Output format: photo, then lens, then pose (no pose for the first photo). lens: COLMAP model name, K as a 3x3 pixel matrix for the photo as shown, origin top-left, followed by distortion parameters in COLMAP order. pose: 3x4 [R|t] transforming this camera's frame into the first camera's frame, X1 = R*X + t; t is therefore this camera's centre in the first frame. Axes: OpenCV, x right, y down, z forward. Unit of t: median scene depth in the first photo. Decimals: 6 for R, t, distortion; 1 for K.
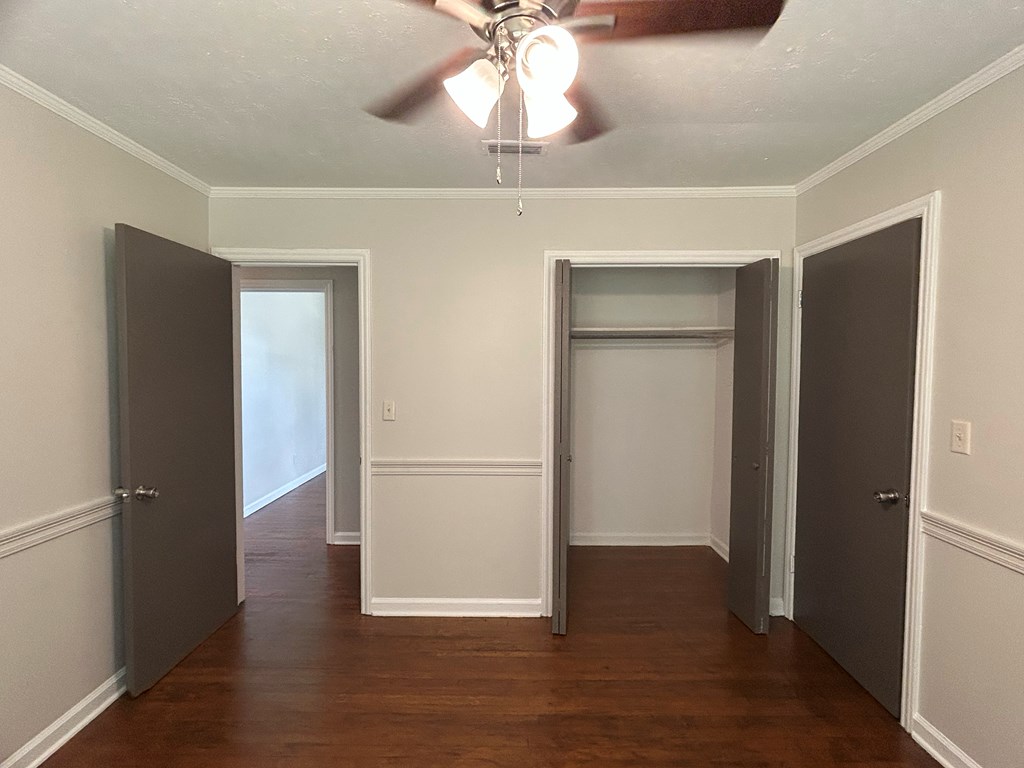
lens RADIAL K [[523.6, 0, 514.5], [0, 523.6, 387.1], [0, 0, 1]] dist [0.027965, -0.000182]
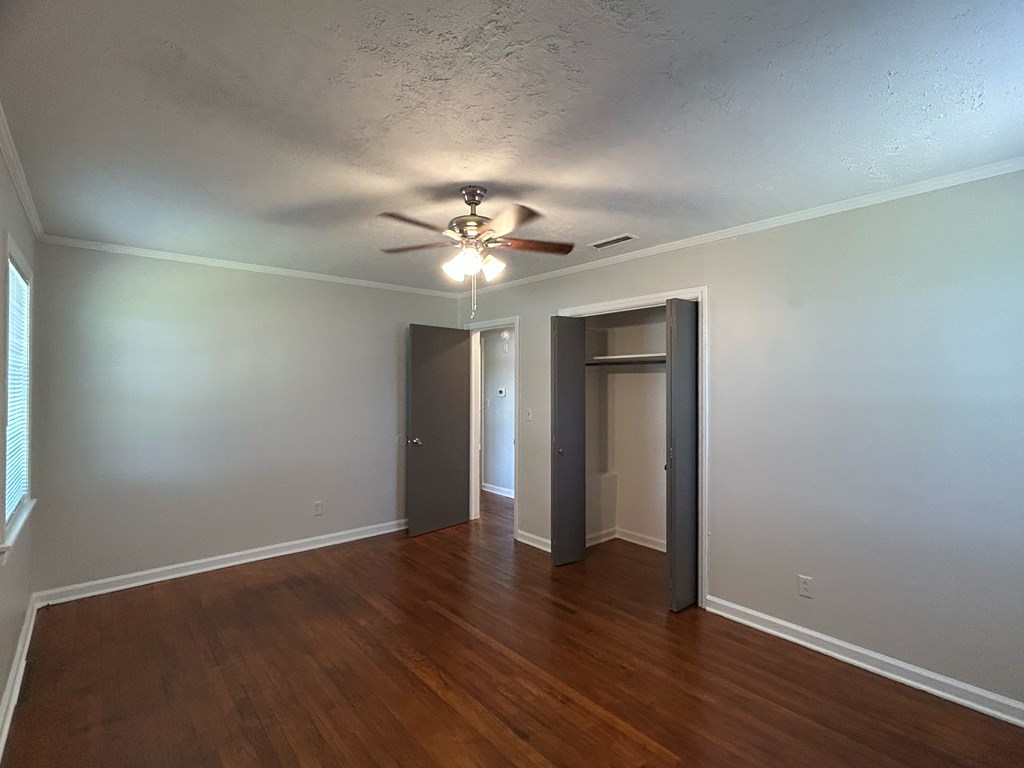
lens RADIAL K [[492.4, 0, 510.2], [0, 492.4, 383.7], [0, 0, 1]] dist [-0.003025, -0.000619]
pose [[0.632142, -0.003733, -0.774843, 1.133454], [-0.034243, 0.998877, -0.032749, 0.010071], [0.774095, 0.047235, 0.631304, -0.007204]]
